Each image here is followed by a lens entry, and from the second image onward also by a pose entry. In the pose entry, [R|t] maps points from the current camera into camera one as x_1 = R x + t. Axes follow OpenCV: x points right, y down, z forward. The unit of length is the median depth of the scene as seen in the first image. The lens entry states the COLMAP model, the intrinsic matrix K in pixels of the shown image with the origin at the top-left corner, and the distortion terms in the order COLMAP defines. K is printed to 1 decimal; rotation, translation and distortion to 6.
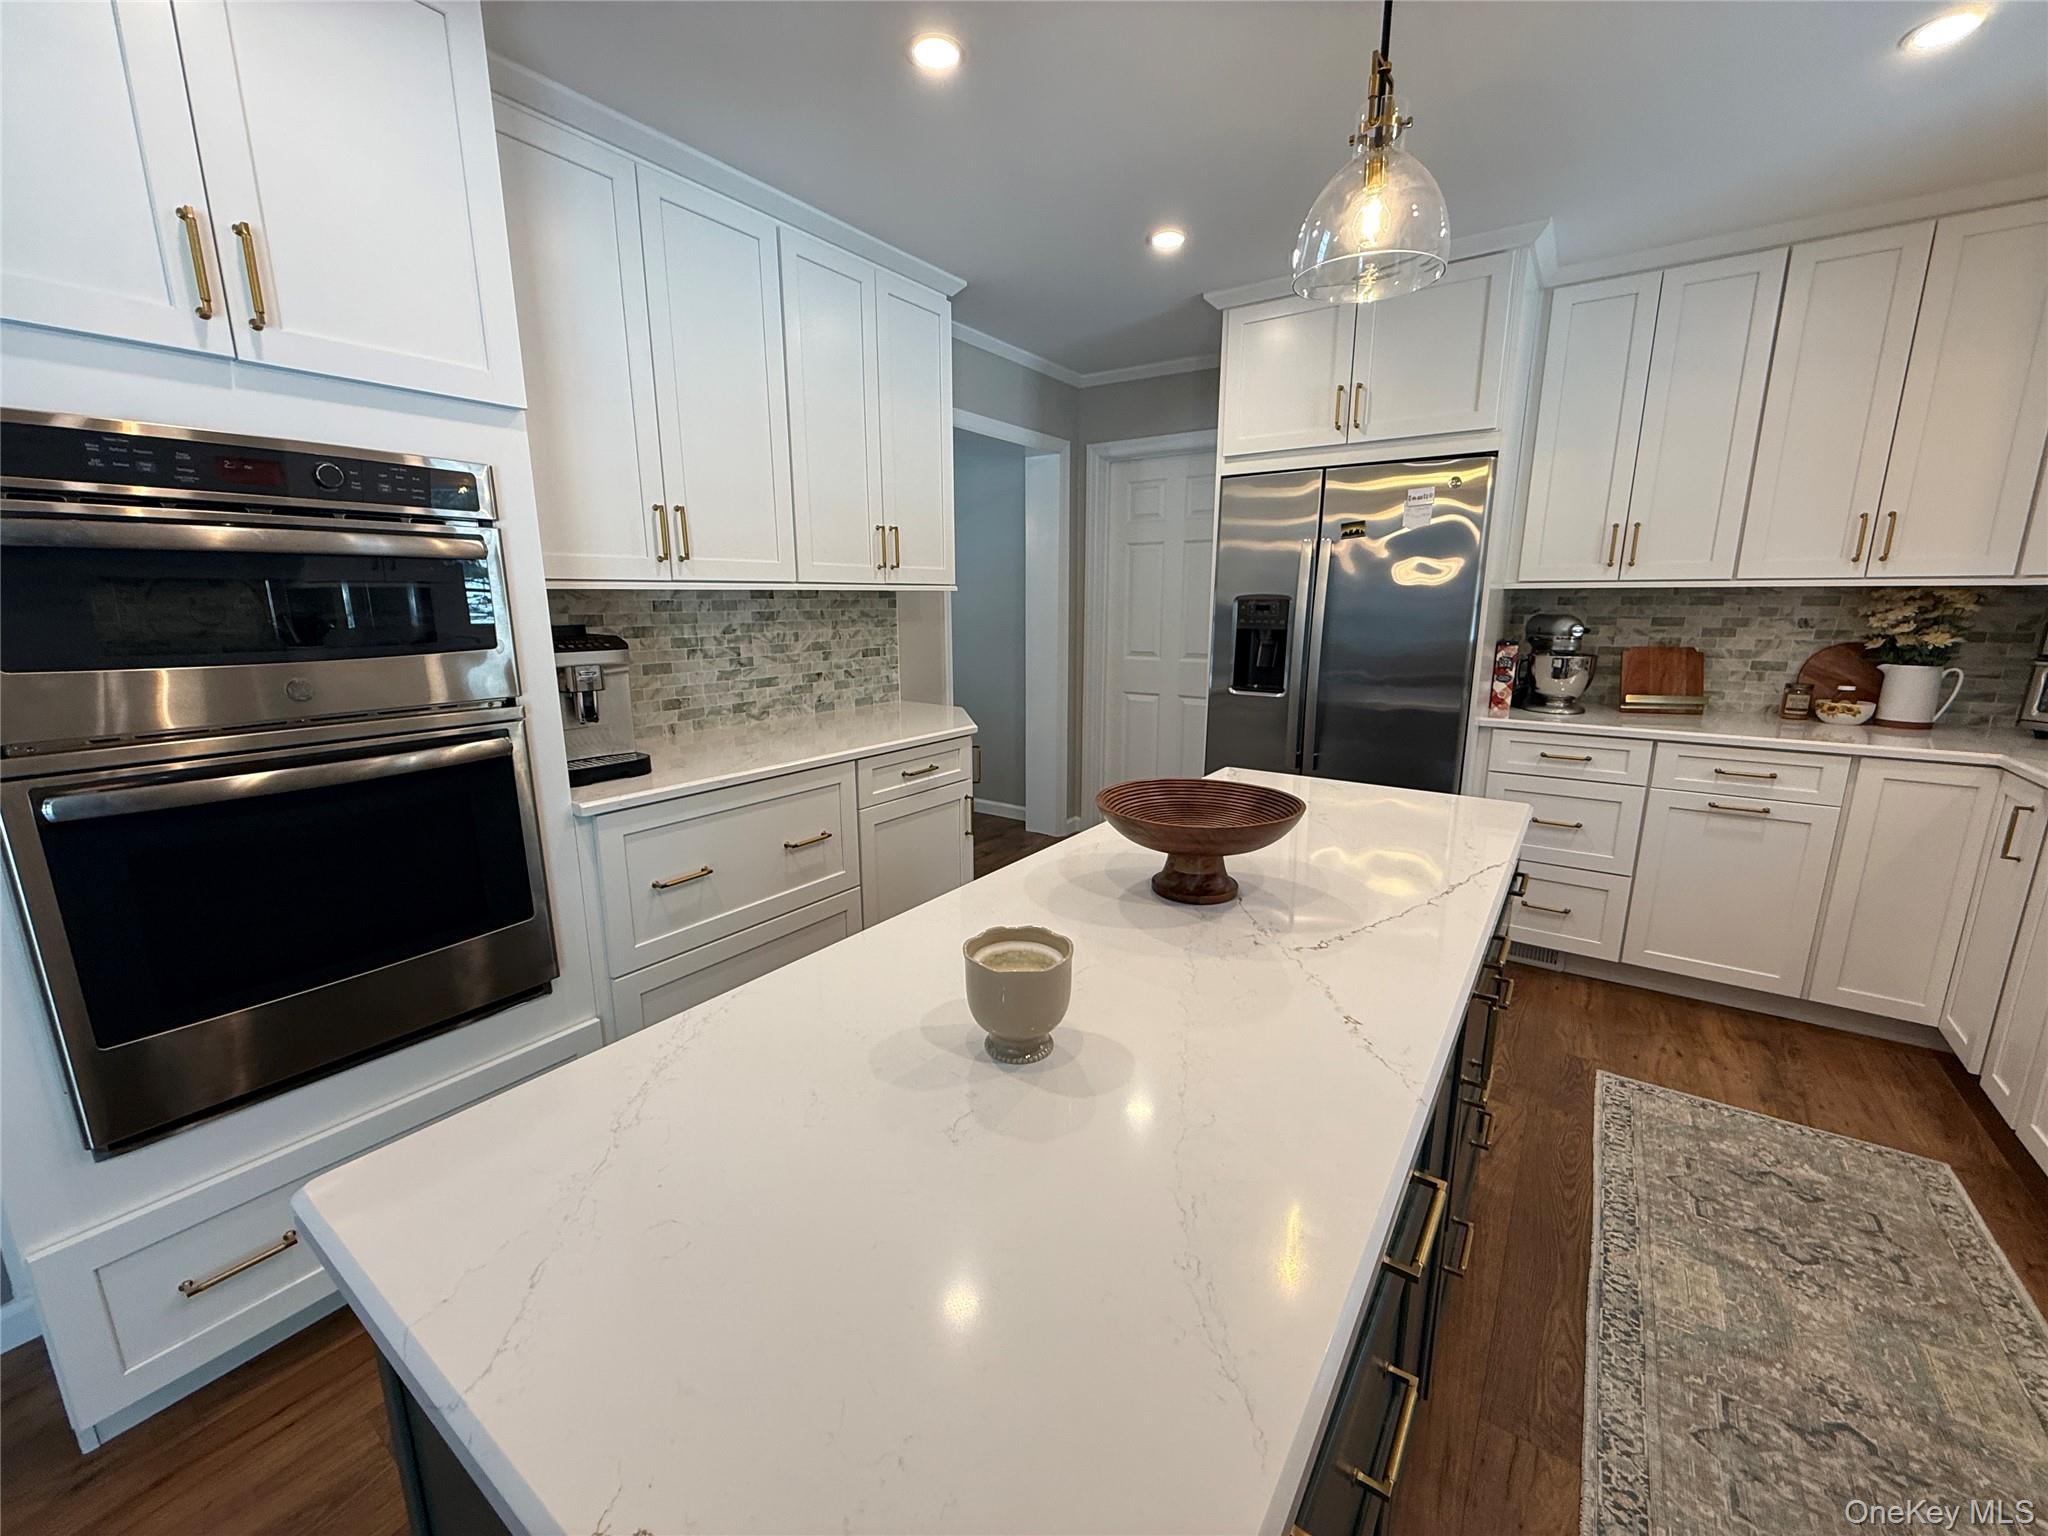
lens RADIAL K [[812.1, 0, 1016.2], [0, 812.1, 769.1], [0, 0, 1]] dist [-0.000130, -0.000538]
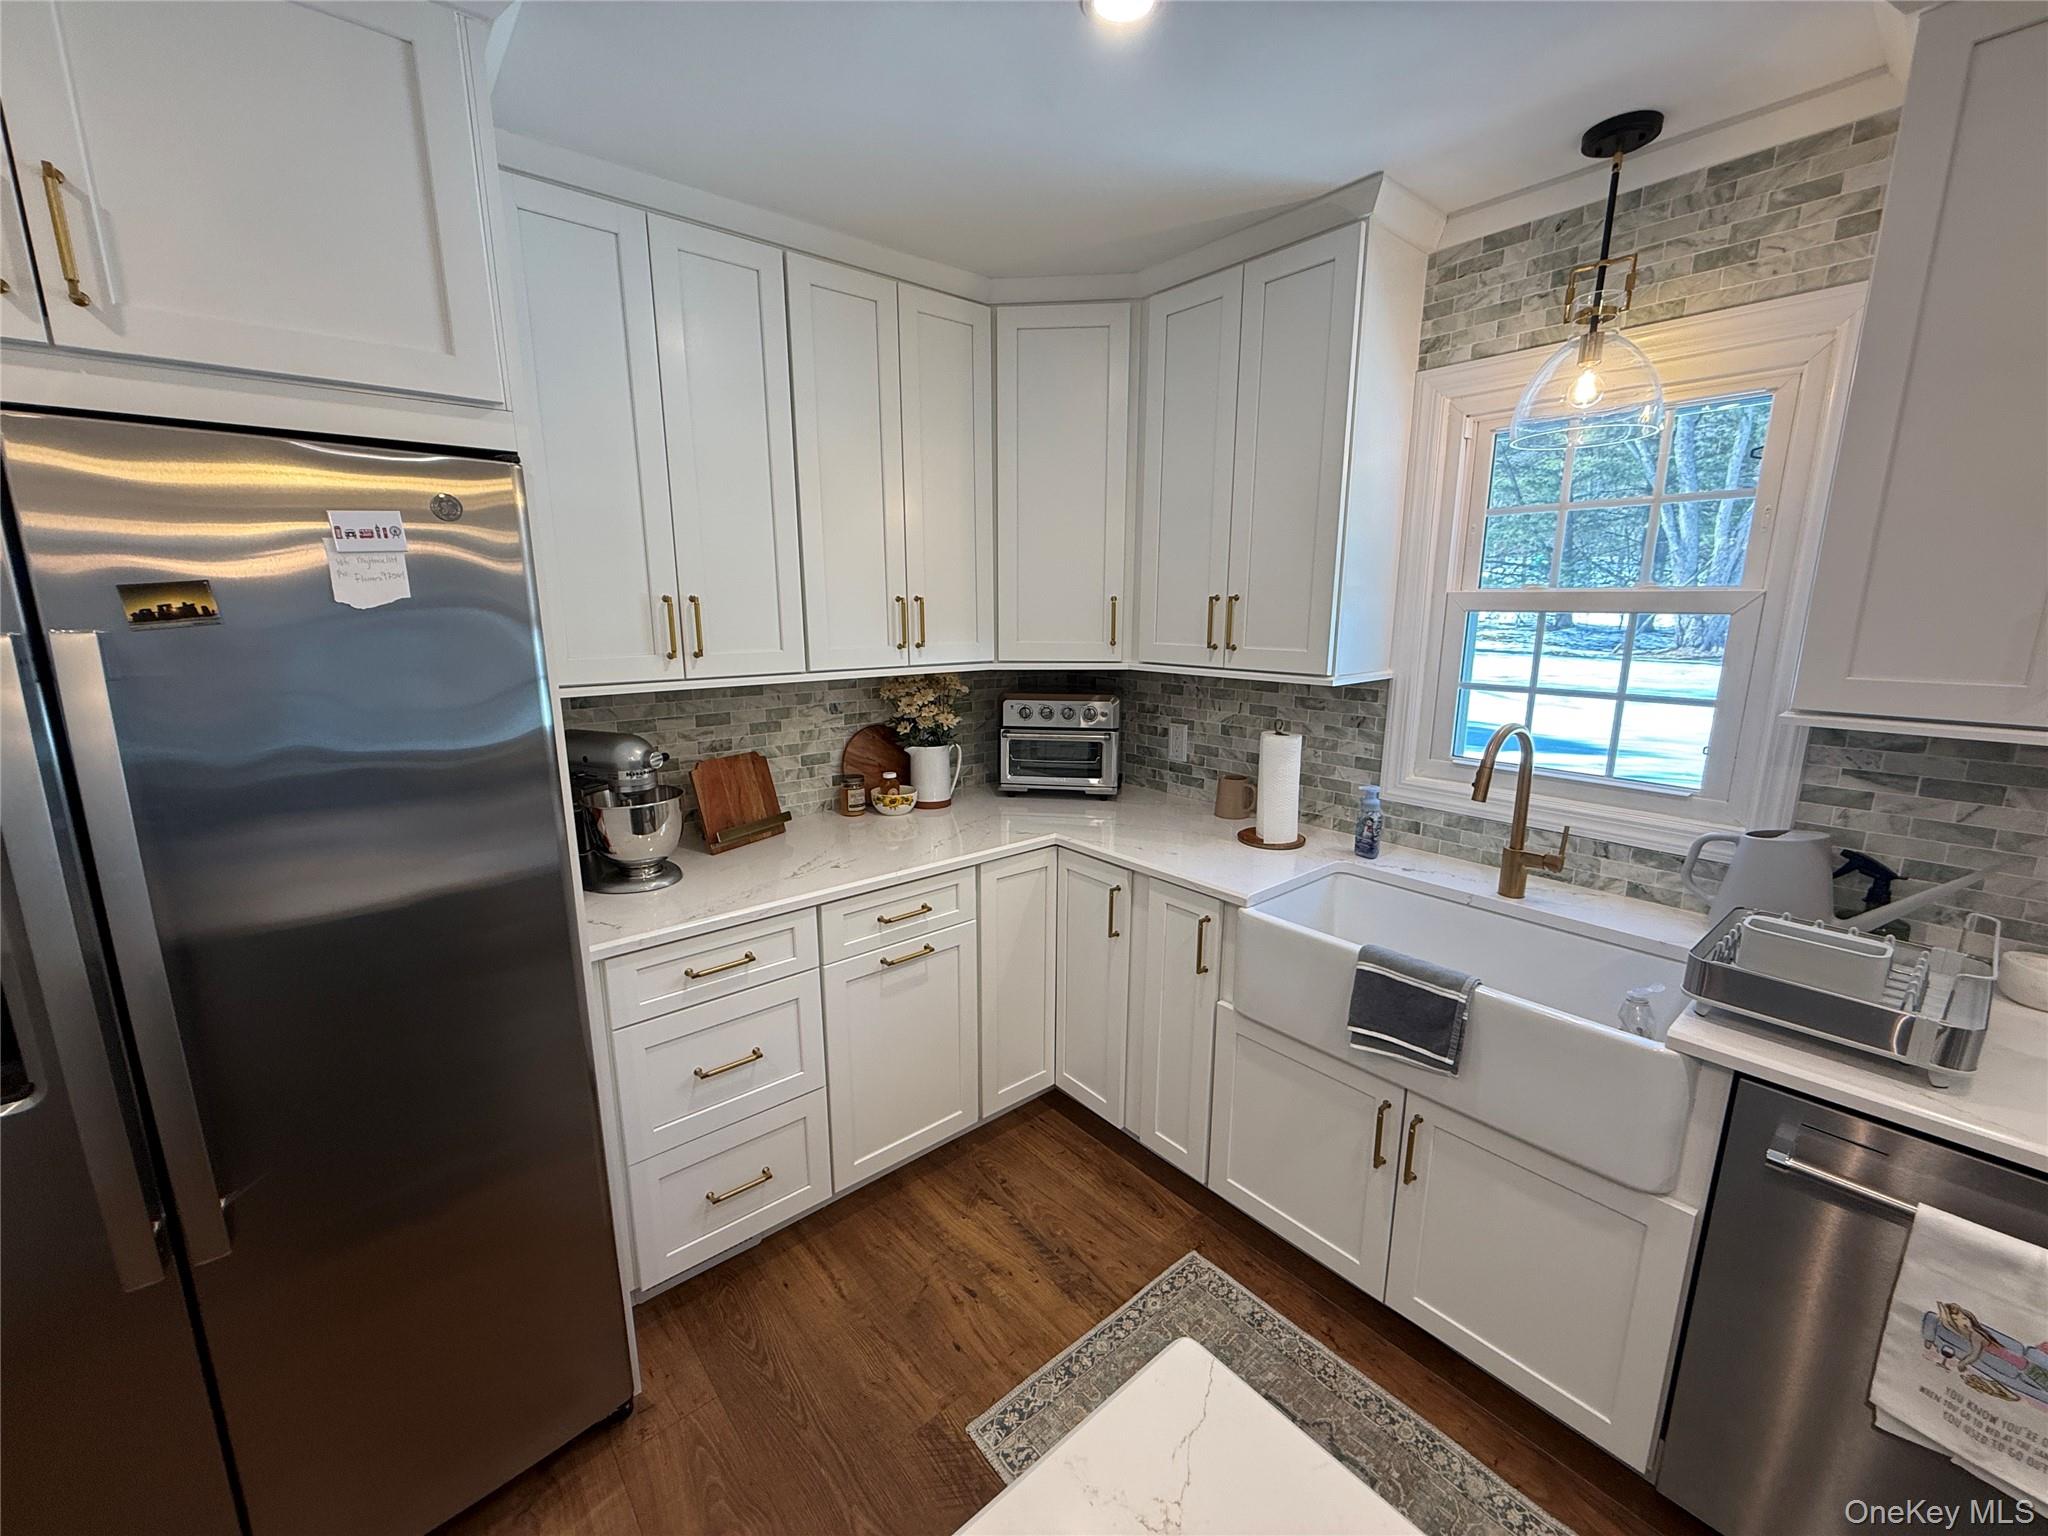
lens RADIAL K [[812.1, 0, 1019.6], [0, 812.1, 770.4], [0, 0, 1]] dist [-0.000130, -0.000538]
pose [[0.253055, -0.192928, 0.948020, 0.163187], [0.201308, 0.968966, 0.143455, -0.203369], [-0.946276, 0.154542, 0.284040, 0.569747]]
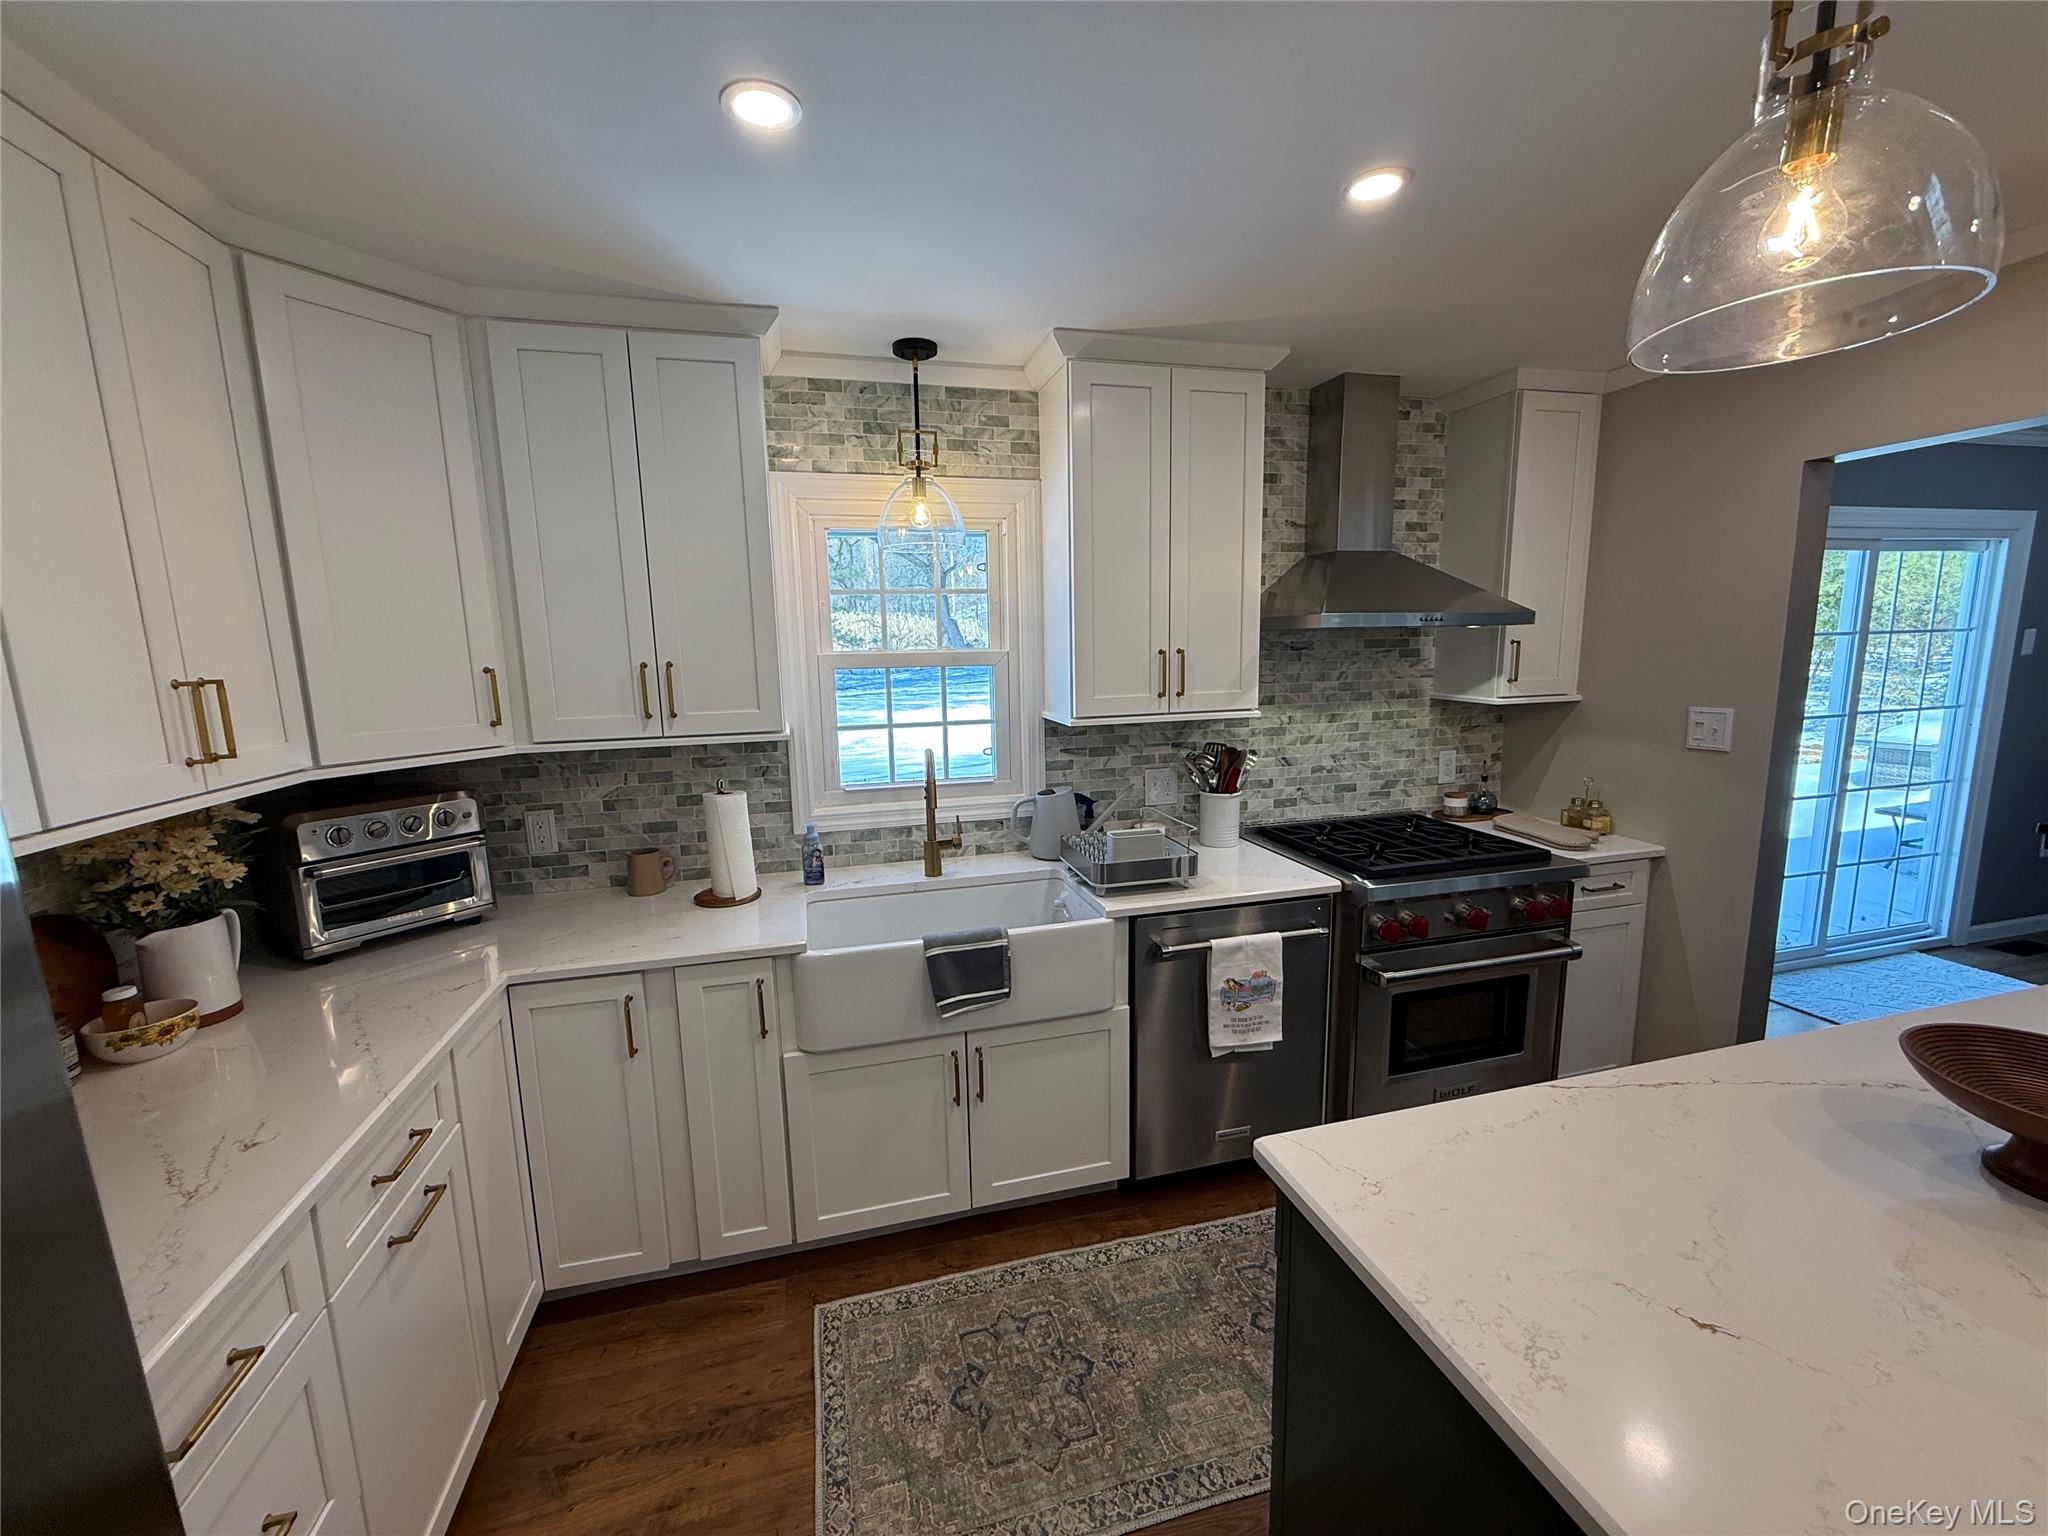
lens RADIAL K [[812.1, 0, 1017.1], [0, 812.1, 771.2], [0, 0, 1]] dist [-0.000130, -0.000538]
pose [[-0.765461, -0.077317, 0.638820, 0.239052], [0.159731, 0.938853, 0.305026, -0.294693], [-0.623342, 0.335525, -0.706306, 0.929251]]
